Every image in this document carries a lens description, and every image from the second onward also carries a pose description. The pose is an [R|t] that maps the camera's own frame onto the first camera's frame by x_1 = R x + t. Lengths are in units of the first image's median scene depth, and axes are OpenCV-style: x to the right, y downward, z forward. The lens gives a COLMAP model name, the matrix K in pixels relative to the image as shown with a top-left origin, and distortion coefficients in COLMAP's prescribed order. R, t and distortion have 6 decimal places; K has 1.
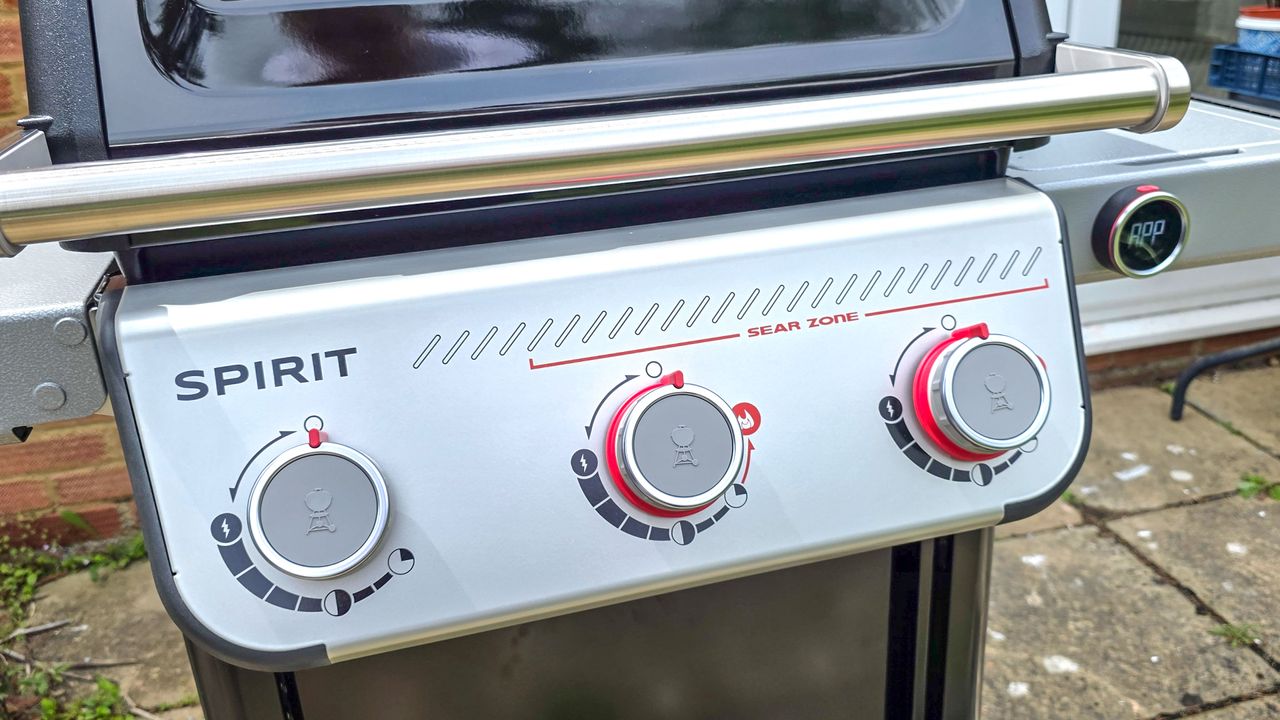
lens RADIAL K [[1100.7, 0, 684.5], [0, 1100.7, 326.2], [0, 0, 1]] dist [-0.004752, -0.001363]
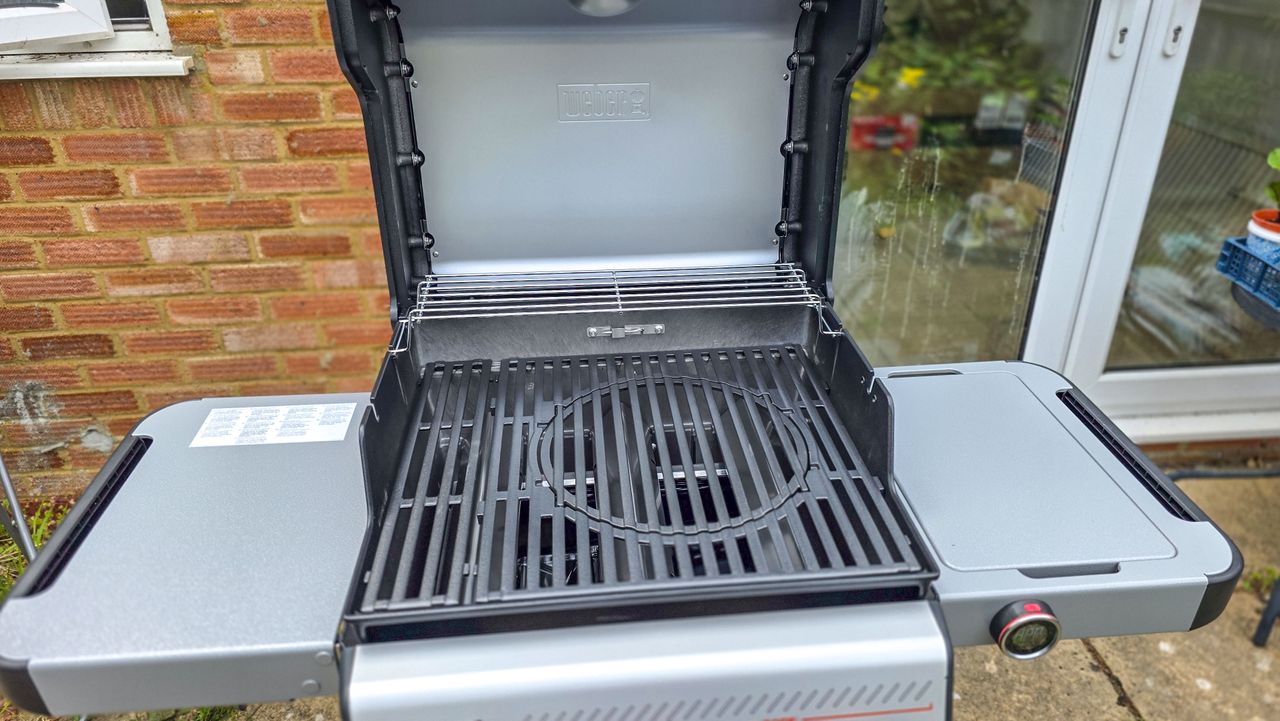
lens RADIAL K [[889.0, 0, 640.0], [0, 889.0, 360.5], [0, 0, 1]] dist [-0.002313, -0.004311]
pose [[0.981425, 0.116166, -0.152679, 0.024123], [-0.095046, 0.985717, 0.139024, -0.220732], [0.166648, -0.121930, 0.978448, -0.068030]]
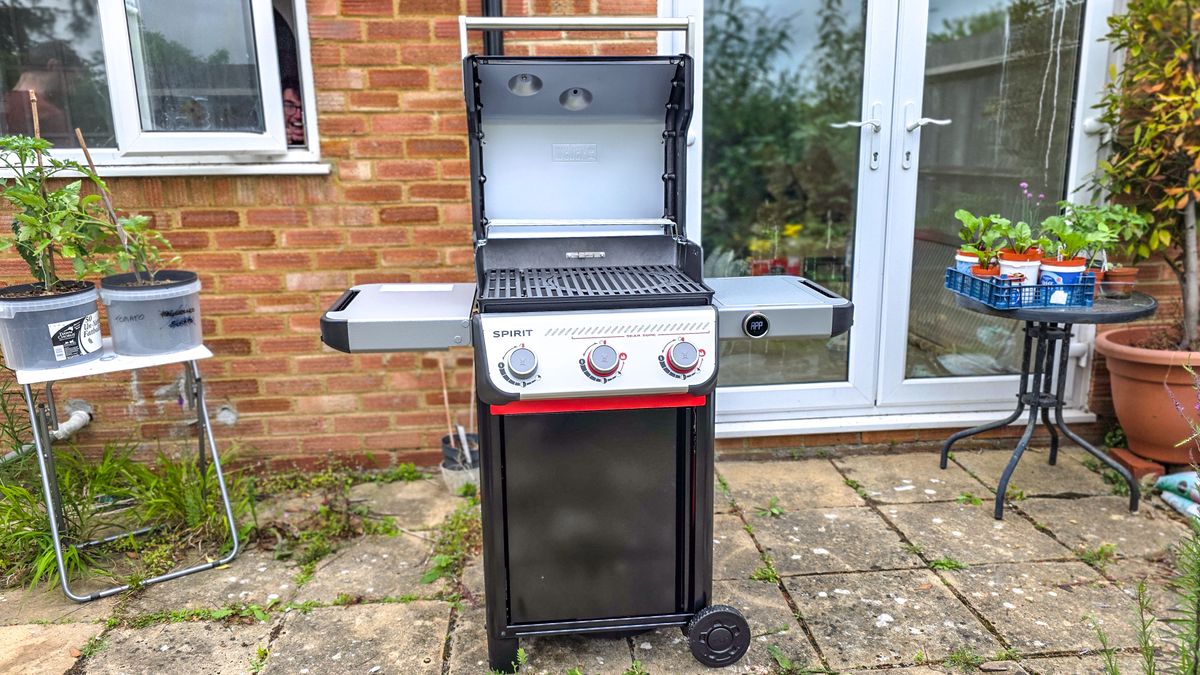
lens RADIAL K [[879.3, 0, 600.0], [0, 879.3, 337.5], [0, 0, 1]] dist [-0.001344, -0.000735]
pose [[0.983767, 0.068146, -0.166009, 0.159501], [-0.089113, 0.988482, -0.122316, 0.132373], [0.155762, 0.135124, 0.978509, -0.691060]]
